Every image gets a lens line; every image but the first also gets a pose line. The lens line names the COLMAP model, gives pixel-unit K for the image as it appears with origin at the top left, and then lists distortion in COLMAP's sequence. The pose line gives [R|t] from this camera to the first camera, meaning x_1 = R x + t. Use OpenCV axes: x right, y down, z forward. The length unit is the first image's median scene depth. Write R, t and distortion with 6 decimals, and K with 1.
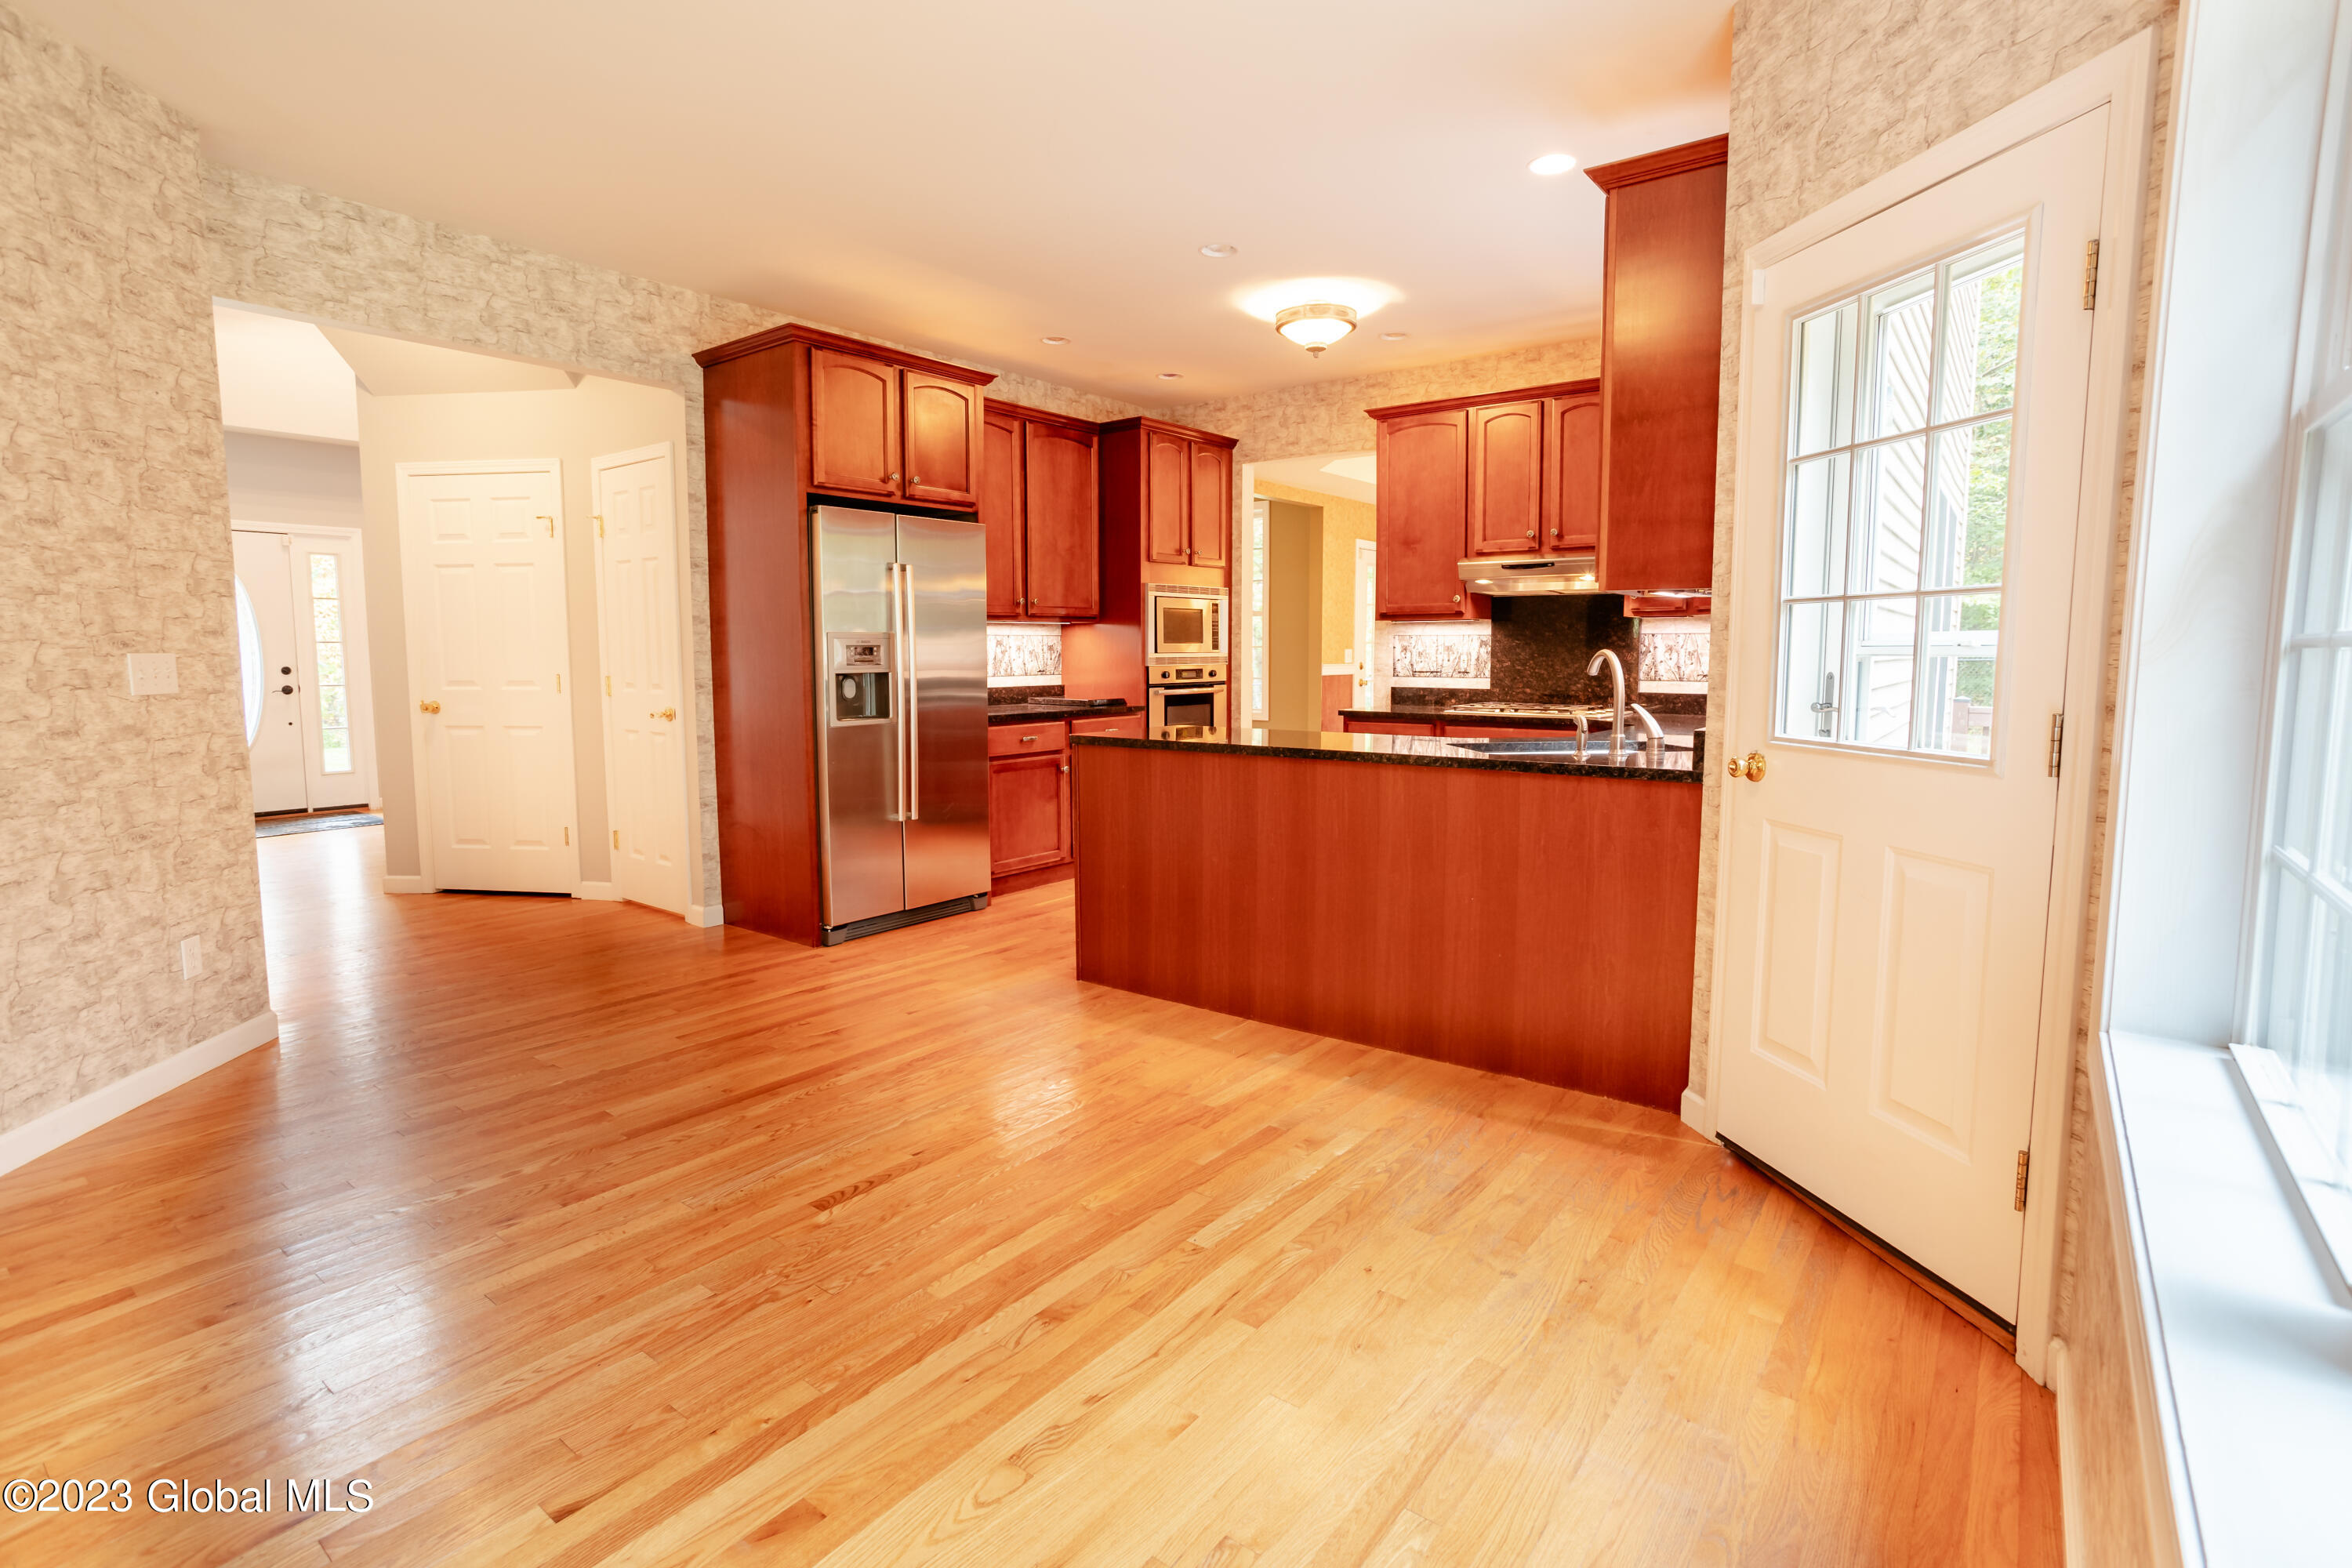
lens RADIAL K [[1129.9, 0, 1182.1], [0, 1129.9, 760.6], [0, 0, 1]] dist [-0.050663, 0.031732]
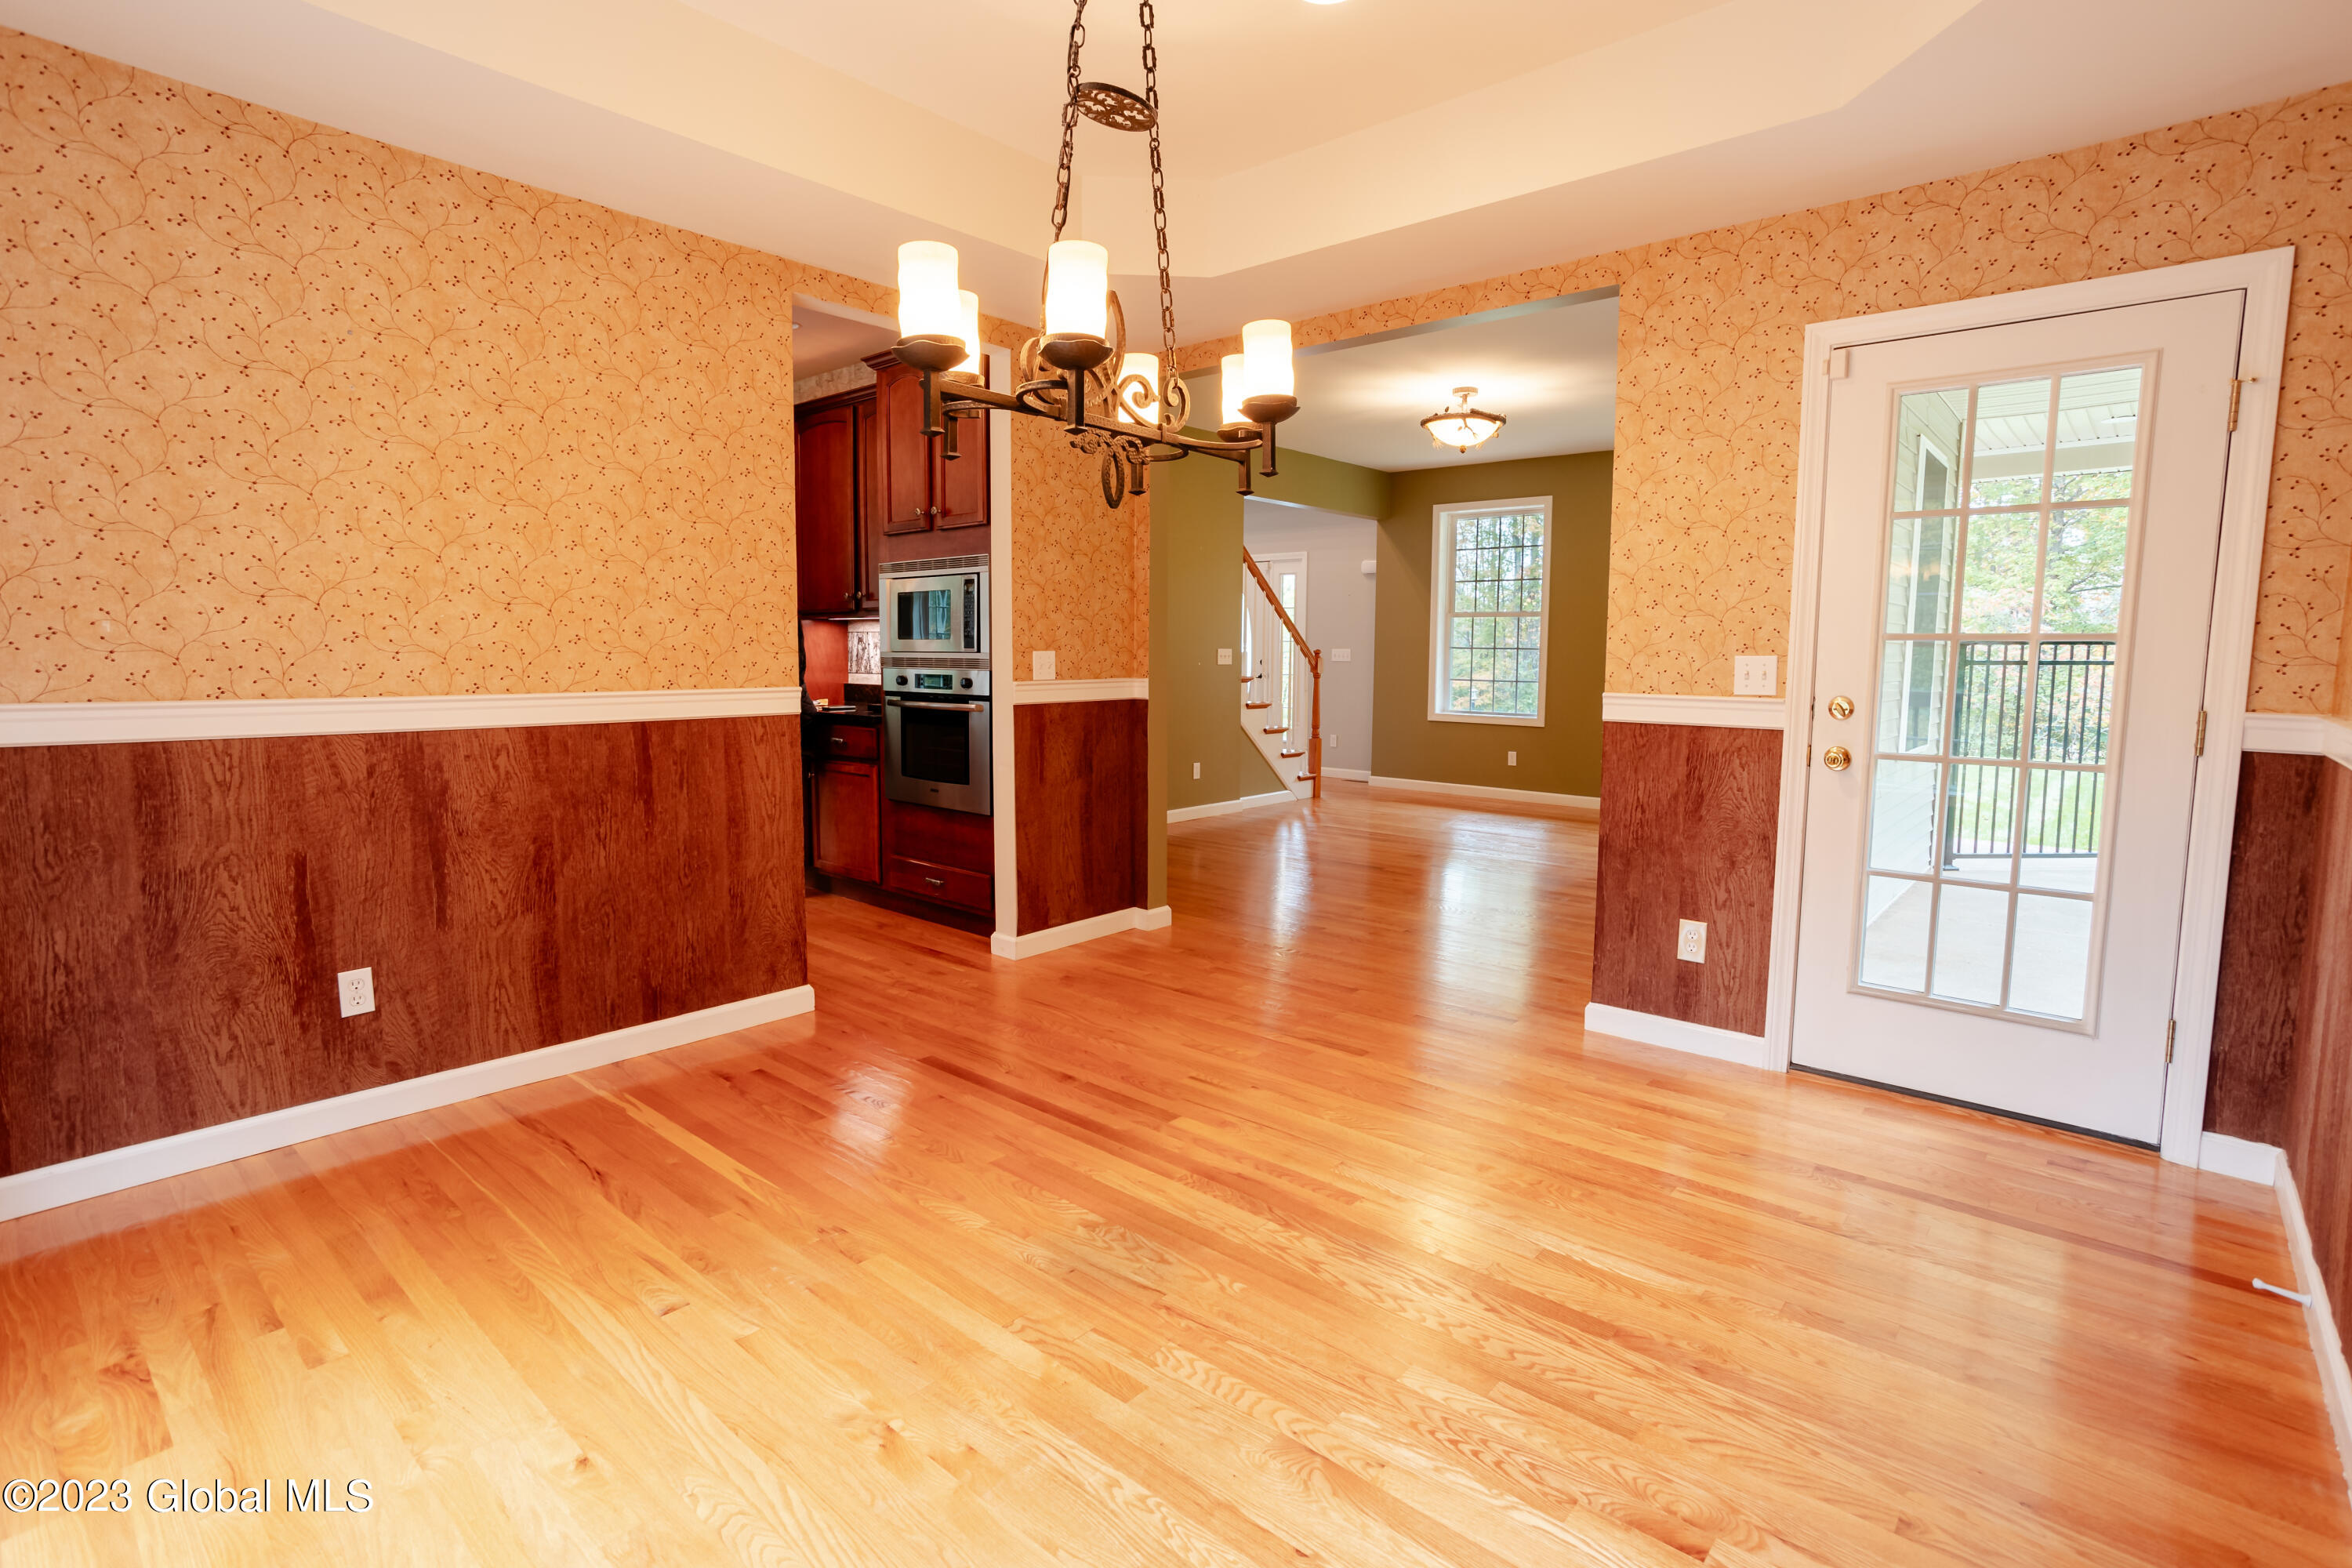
lens RADIAL K [[1129.9, 0, 1182.1], [0, 1129.9, 760.6], [0, 0, 1]] dist [-0.050663, 0.031732]
pose [[-0.060183, 0.099909, -0.993175, 0.835831], [-0.107397, 0.988554, 0.105952, -0.141026], [0.992393, 0.113041, -0.048764, 1.410210]]
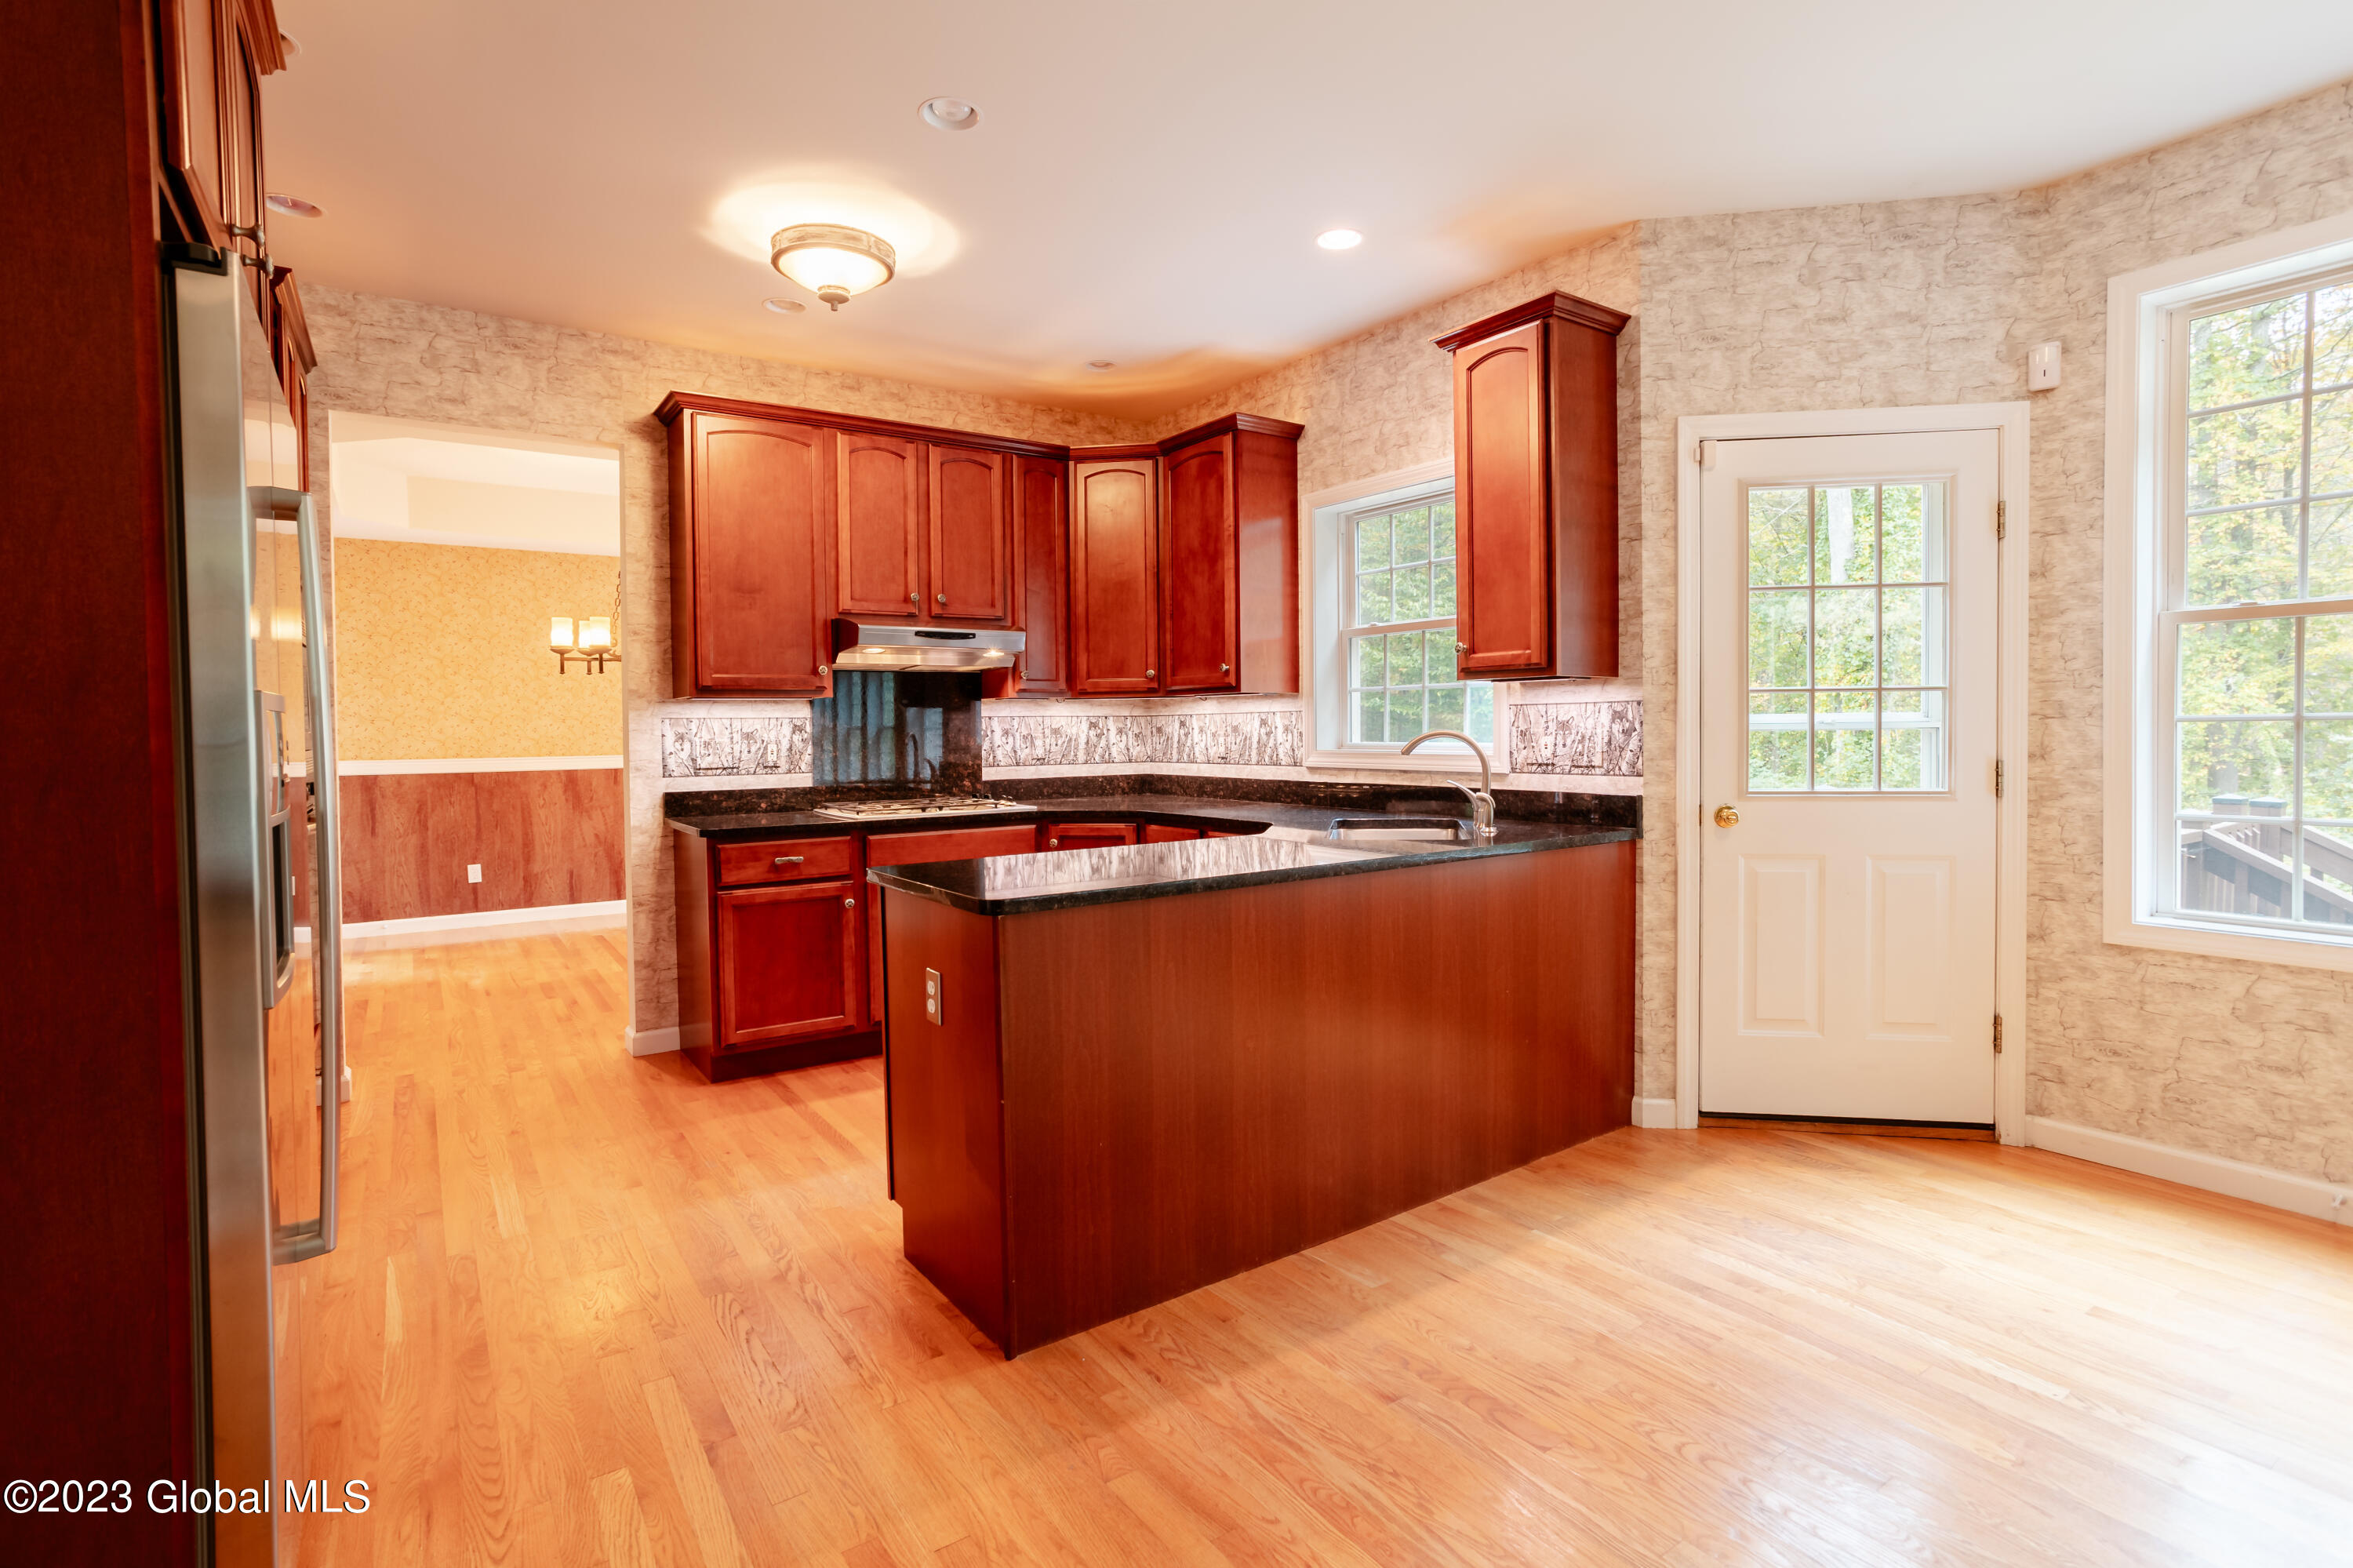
lens RADIAL K [[1130.5, 0, 1182.6], [0, 1130.5, 760.6], [0, 0, 1]] dist [-0.050663, 0.031732]
pose [[0.302634, -0.029189, 0.952660, -0.417459], [0.104737, 0.994496, -0.002802, -0.055817], [-0.947335, 0.100627, 0.304026, 0.550267]]
